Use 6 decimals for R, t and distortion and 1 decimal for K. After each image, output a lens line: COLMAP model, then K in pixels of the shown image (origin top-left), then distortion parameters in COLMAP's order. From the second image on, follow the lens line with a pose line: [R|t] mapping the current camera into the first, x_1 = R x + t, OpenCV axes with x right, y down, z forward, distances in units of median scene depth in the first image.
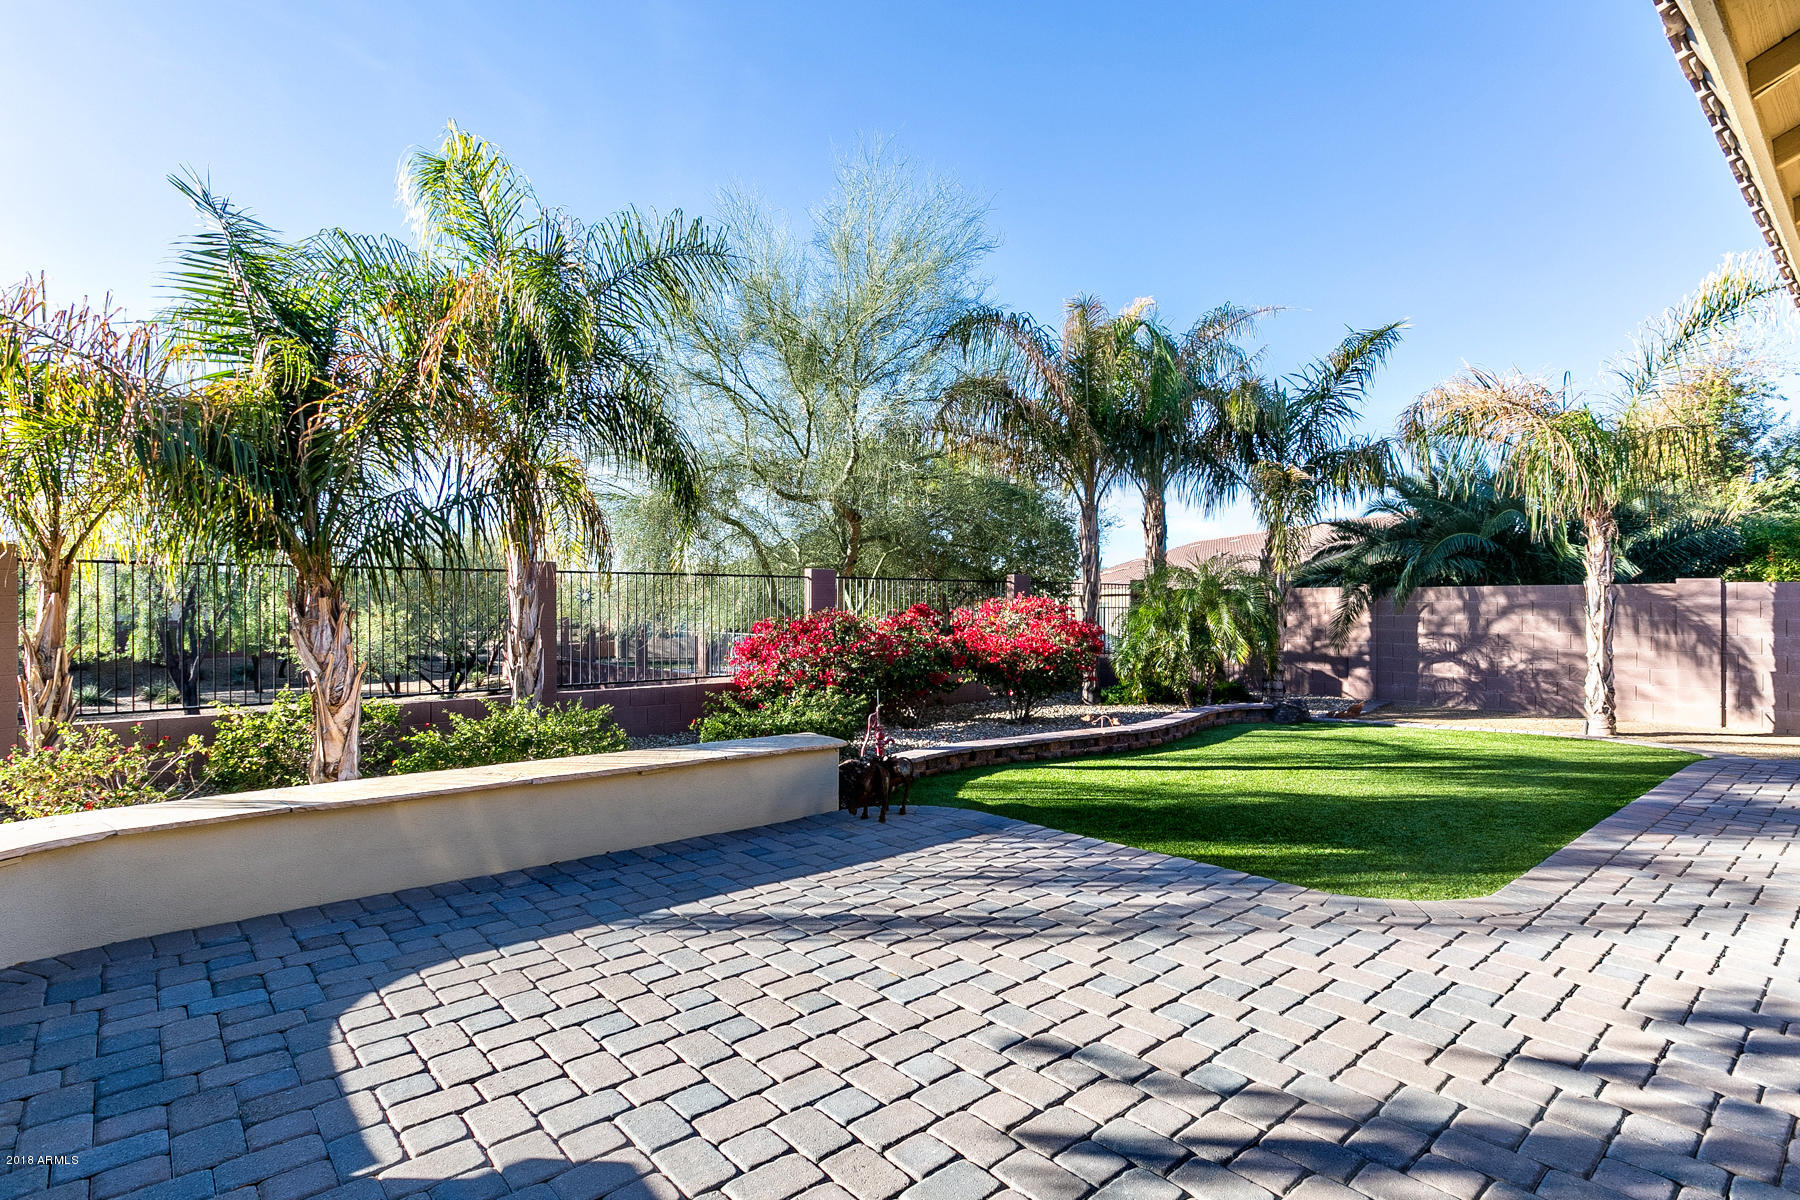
lens RADIAL K [[833.9, 0, 896.0], [0, 833.9, 595.7], [0, 0, 1]] dist [-0.000776, 0.000981]
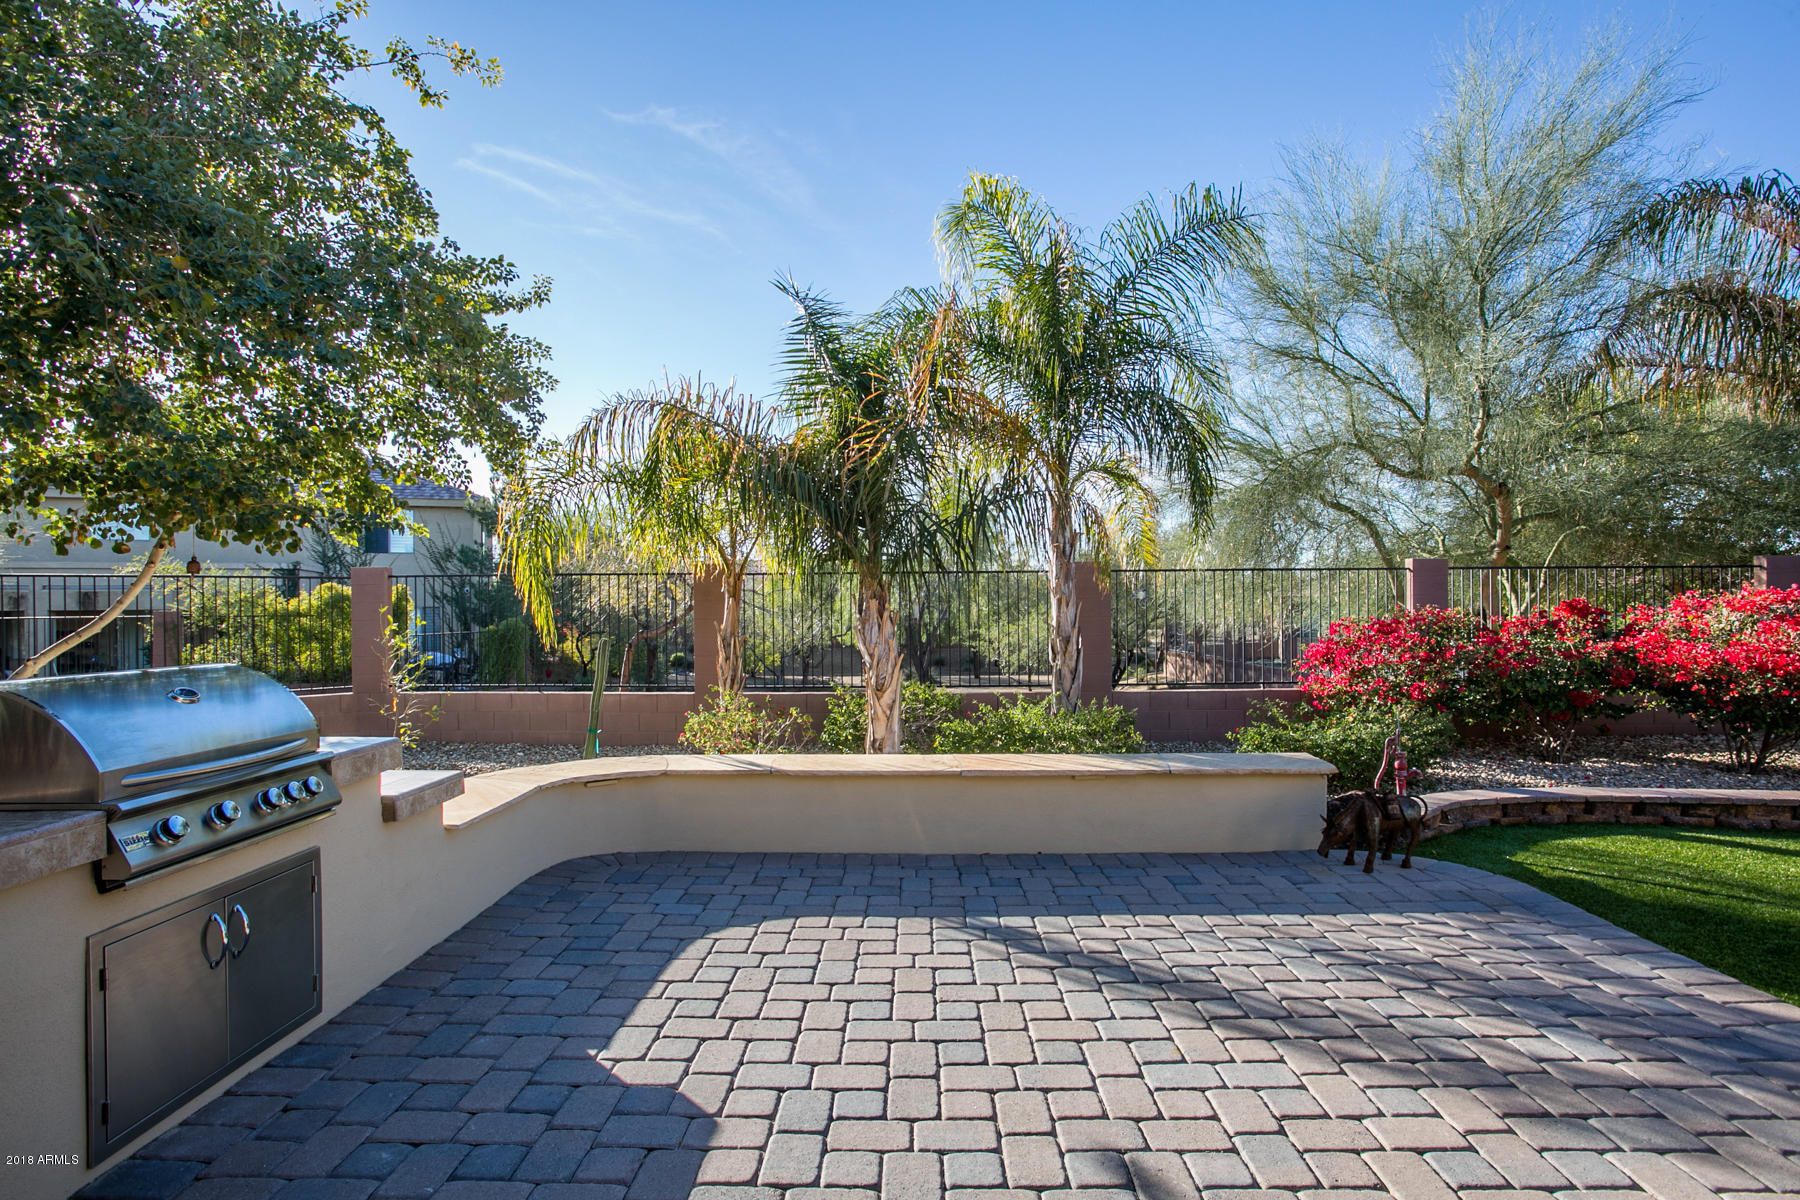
lens RADIAL K [[861.0, 0, 896.4], [0, 861.0, 606.4], [0, 0, 1]] dist [-0.061708, 0.022777]
pose [[0.770872, -0.004005, -0.636977, 0.125191], [0.013075, 0.999869, 0.009537, 0.000296], [0.636855, -0.015681, 0.770824, 0.073768]]
